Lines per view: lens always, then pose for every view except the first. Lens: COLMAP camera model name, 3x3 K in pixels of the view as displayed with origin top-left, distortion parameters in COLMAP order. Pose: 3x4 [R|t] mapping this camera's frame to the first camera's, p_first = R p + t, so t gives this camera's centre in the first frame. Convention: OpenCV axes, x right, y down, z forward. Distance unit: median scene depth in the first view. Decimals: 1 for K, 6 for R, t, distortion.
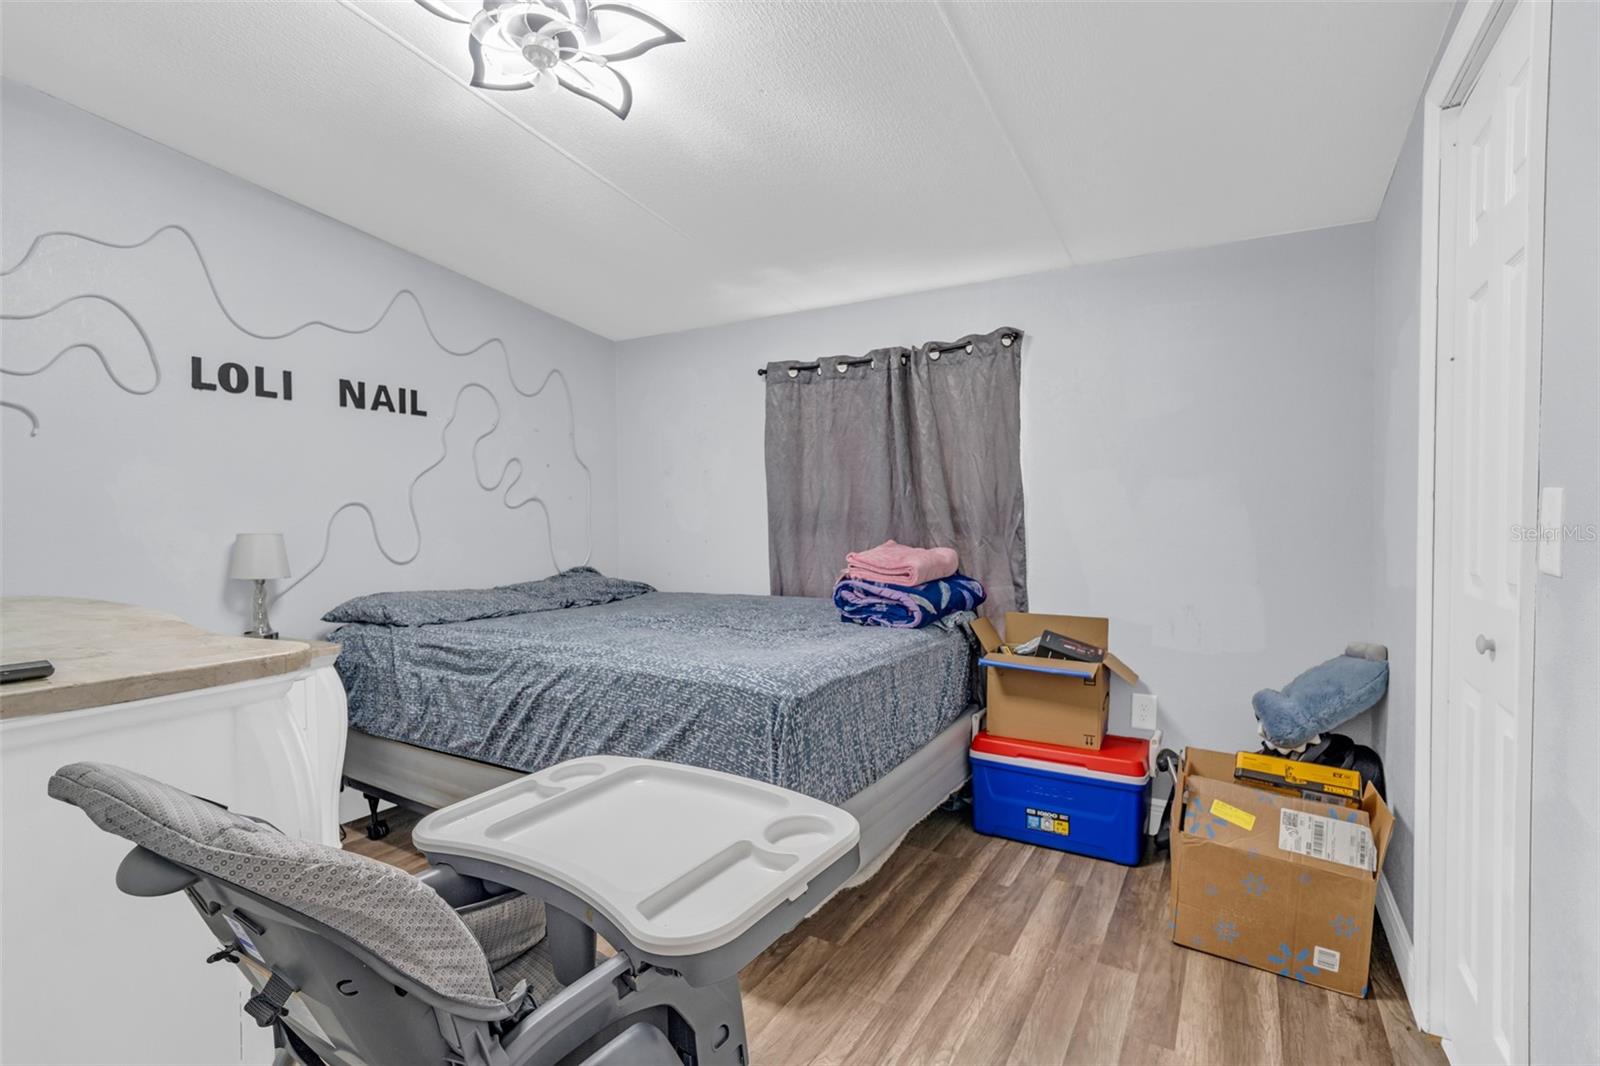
lens RADIAL K [[744.4, 0, 803.6], [0, 744.4, 529.9], [0, 0, 1]] dist [-0.002501, 0.000025]
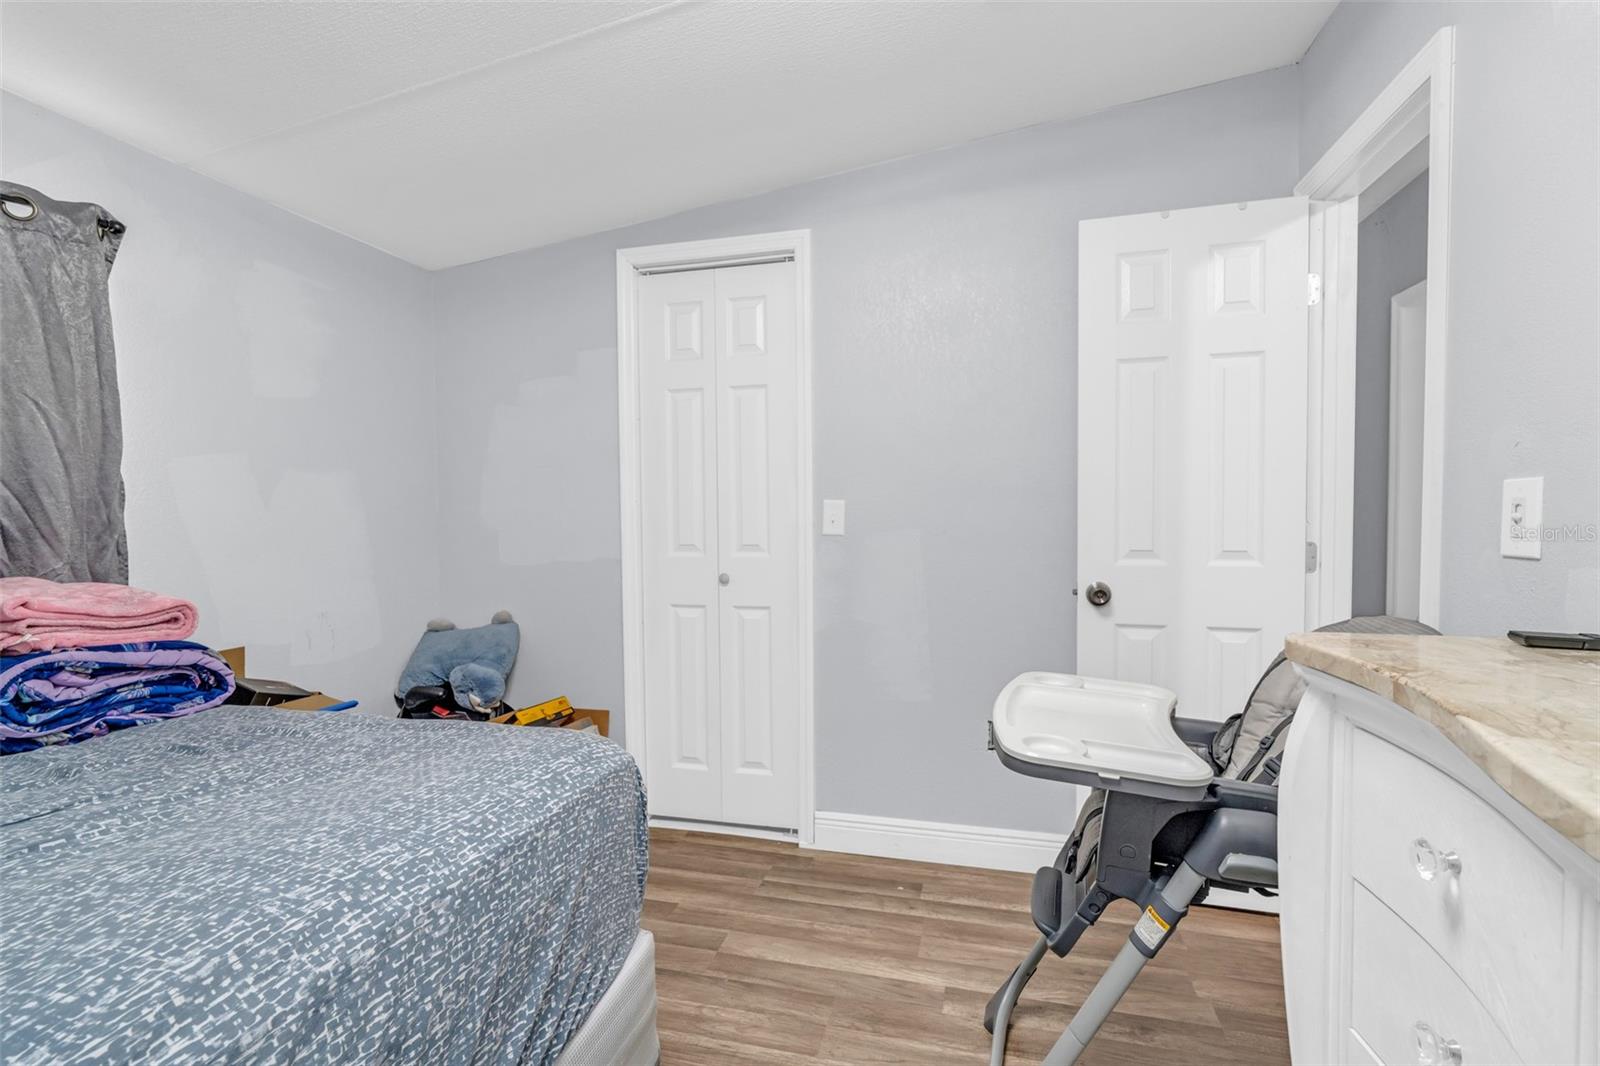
lens RADIAL K [[744.4, 0, 797.0], [0, 744.4, 531.7], [0, 0, 1]] dist [-0.002501, 0.000025]
pose [[-0.289533, -0.015251, 0.957046, -0.522048], [0.022807, 0.999479, 0.022827, -0.008393], [-0.956896, 0.028436, -0.289035, 0.698170]]
